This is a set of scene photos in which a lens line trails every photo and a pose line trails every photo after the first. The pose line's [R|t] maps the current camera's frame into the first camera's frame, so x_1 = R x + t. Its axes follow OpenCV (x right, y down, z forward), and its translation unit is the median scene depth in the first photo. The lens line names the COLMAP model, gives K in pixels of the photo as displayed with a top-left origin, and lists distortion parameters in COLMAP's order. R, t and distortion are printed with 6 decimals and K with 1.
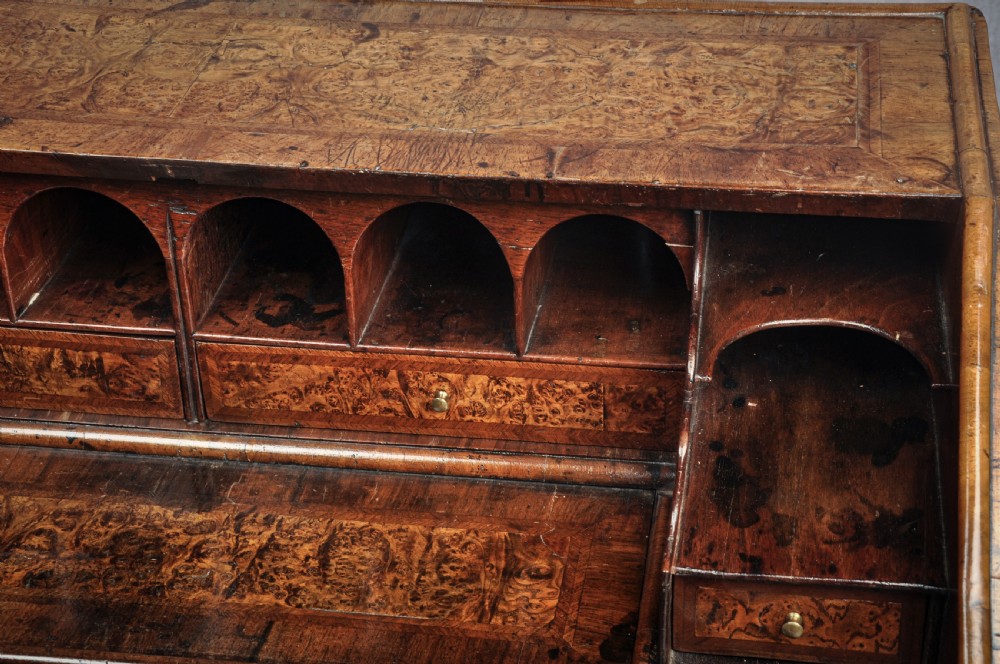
lens RADIAL K [[1856.9, 0, 500.0], [0, 1856.9, 332.0], [0, 0, 1]] dist [0.283768, 0.017089]
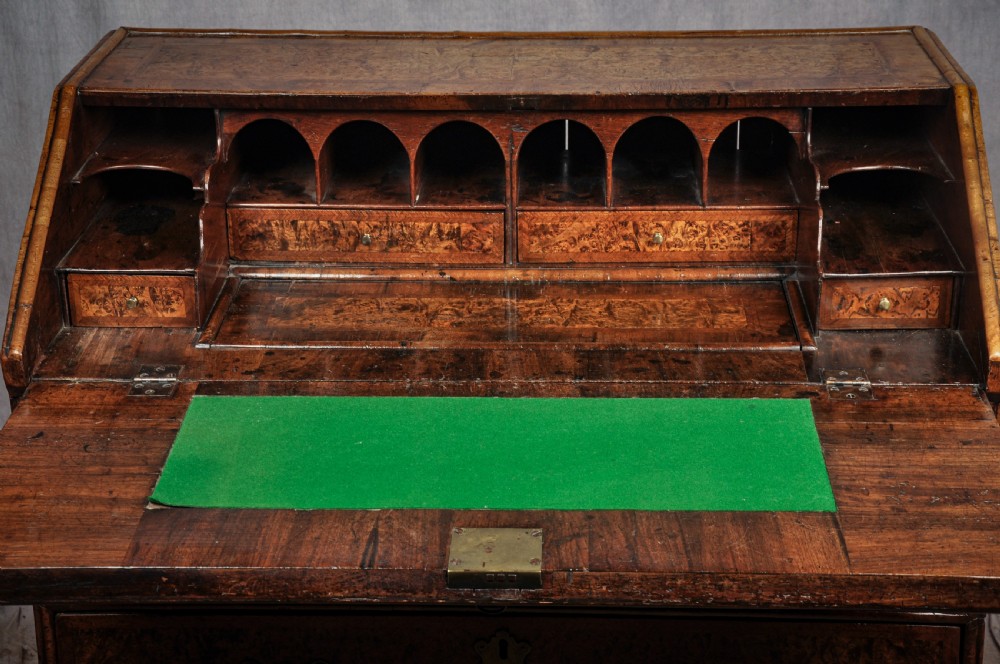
lens RADIAL K [[1893.2, 0, 494.0], [0, 1893.2, 332.6], [0, 0, 1]] dist [0.295337, 0.210903]
pose [[0.992599, -0.032138, 0.117106, -0.404092], [0.051947, 0.984030, -0.170254, 0.428210], [-0.109765, 0.175077, 0.978417, -0.742883]]
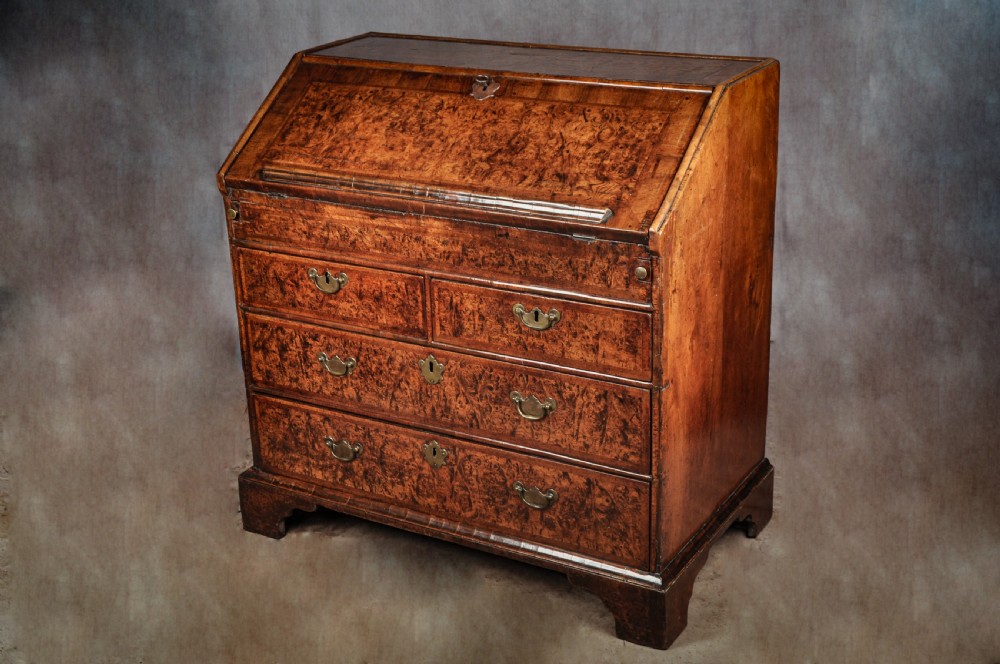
lens RADIAL K [[1399.8, 0, 498.5], [0, 1399.8, 336.8], [0, 0, 1]] dist [0.131243, 0.012574]
pose [[0.933994, 0.126712, -0.334064, 0.670714], [-0.183932, 0.972107, -0.145522, 0.686117], [0.306307, 0.197361, 0.931249, -1.165400]]
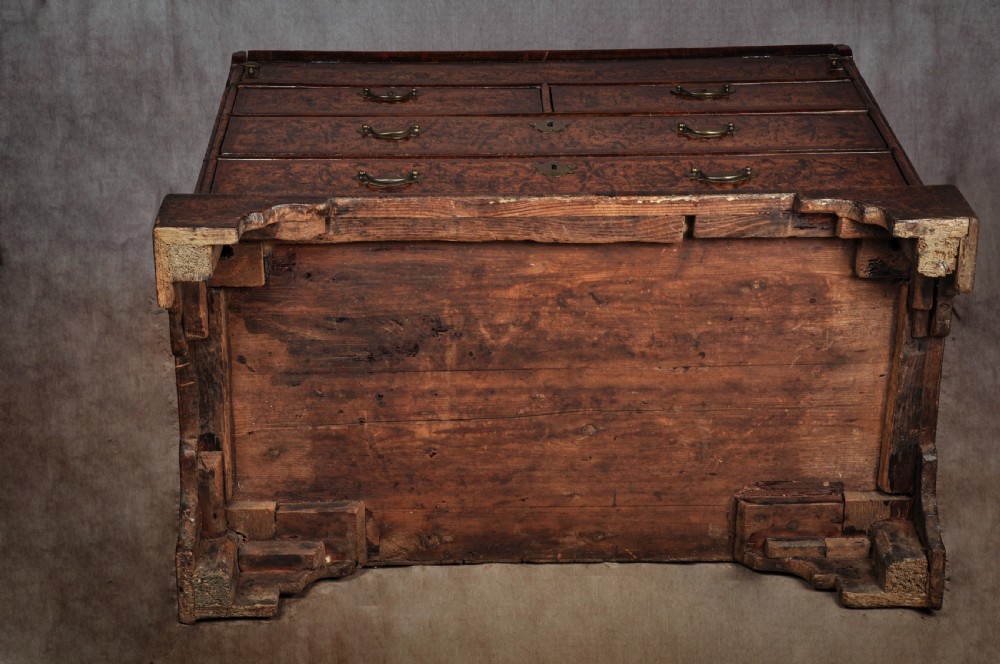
lens RADIAL K [[2101.6, 0, 495.4], [0, 2101.6, 337.0], [0, 0, 1]] dist [0.379864, 0.475586]
pose [[0.986546, 0.150557, 0.063719, -0.399932], [0.084718, -0.137460, -0.986878, 2.974389], [-0.139823, 0.978998, -0.148366, 1.639128]]
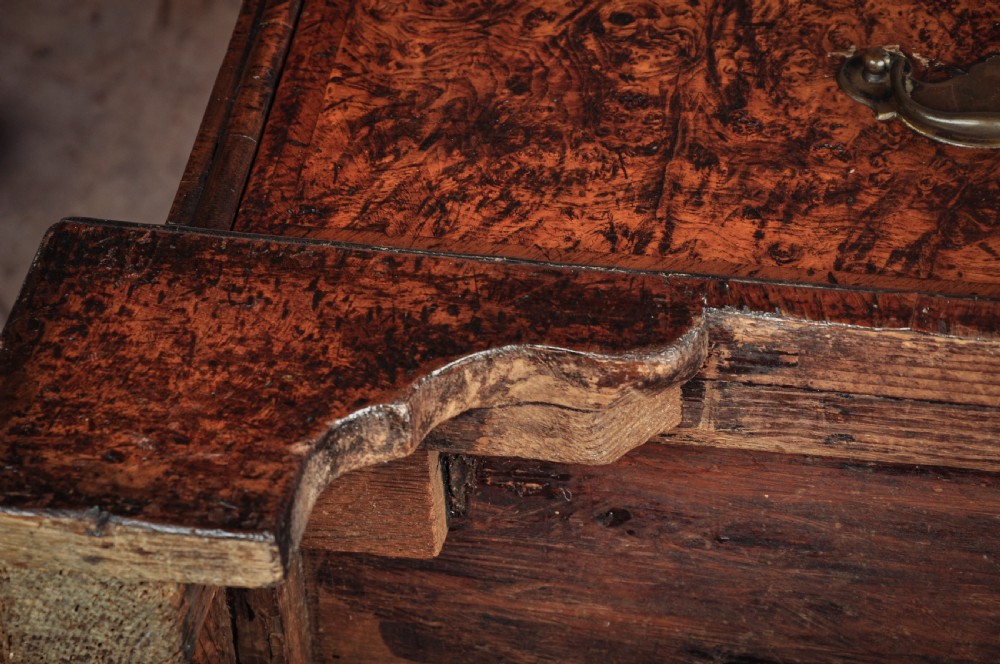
lens RADIAL K [[4055.9, 0, 497.2], [0, 4055.9, 333.0], [0, 0, 1]] dist [1.336385, 2.661931]
pose [[0.973021, 0.219593, -0.070778, -0.430697], [-0.115618, 0.198619, -0.973233, 1.726225], [-0.199657, 0.955159, 0.218650, 0.949833]]
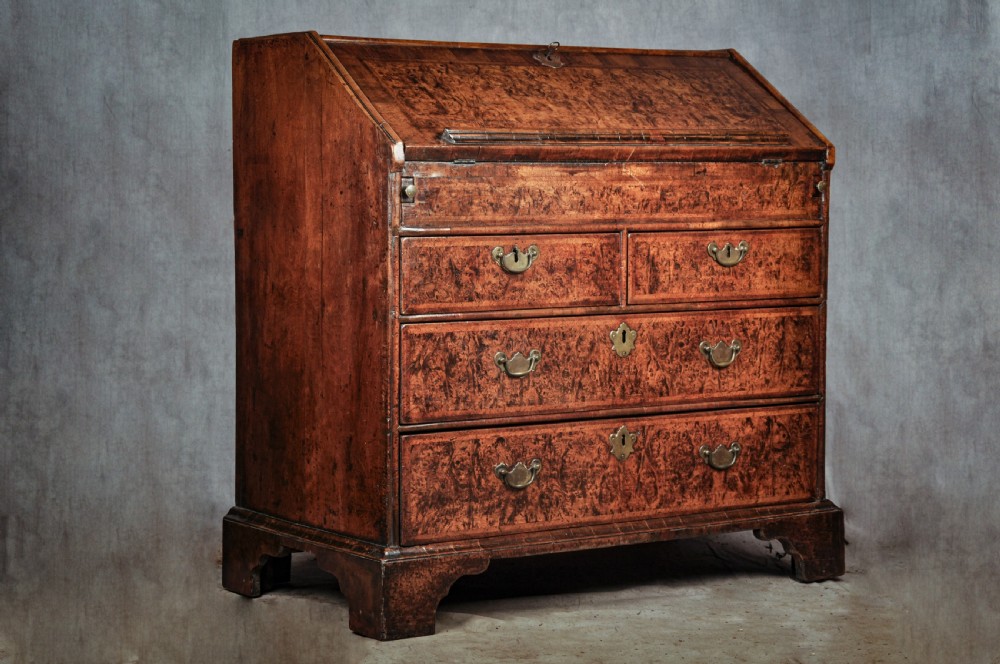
lens RADIAL K [[2101.6, 0, 495.4], [0, 2101.6, 337.0], [0, 0, 1]] dist [0.379864, 0.475586]
pose [[0.720348, -0.021807, 0.693270, -2.564429], [0.359214, 0.866755, -0.345980, 1.454305], [-0.593350, 0.498258, 0.632198, -0.928616]]
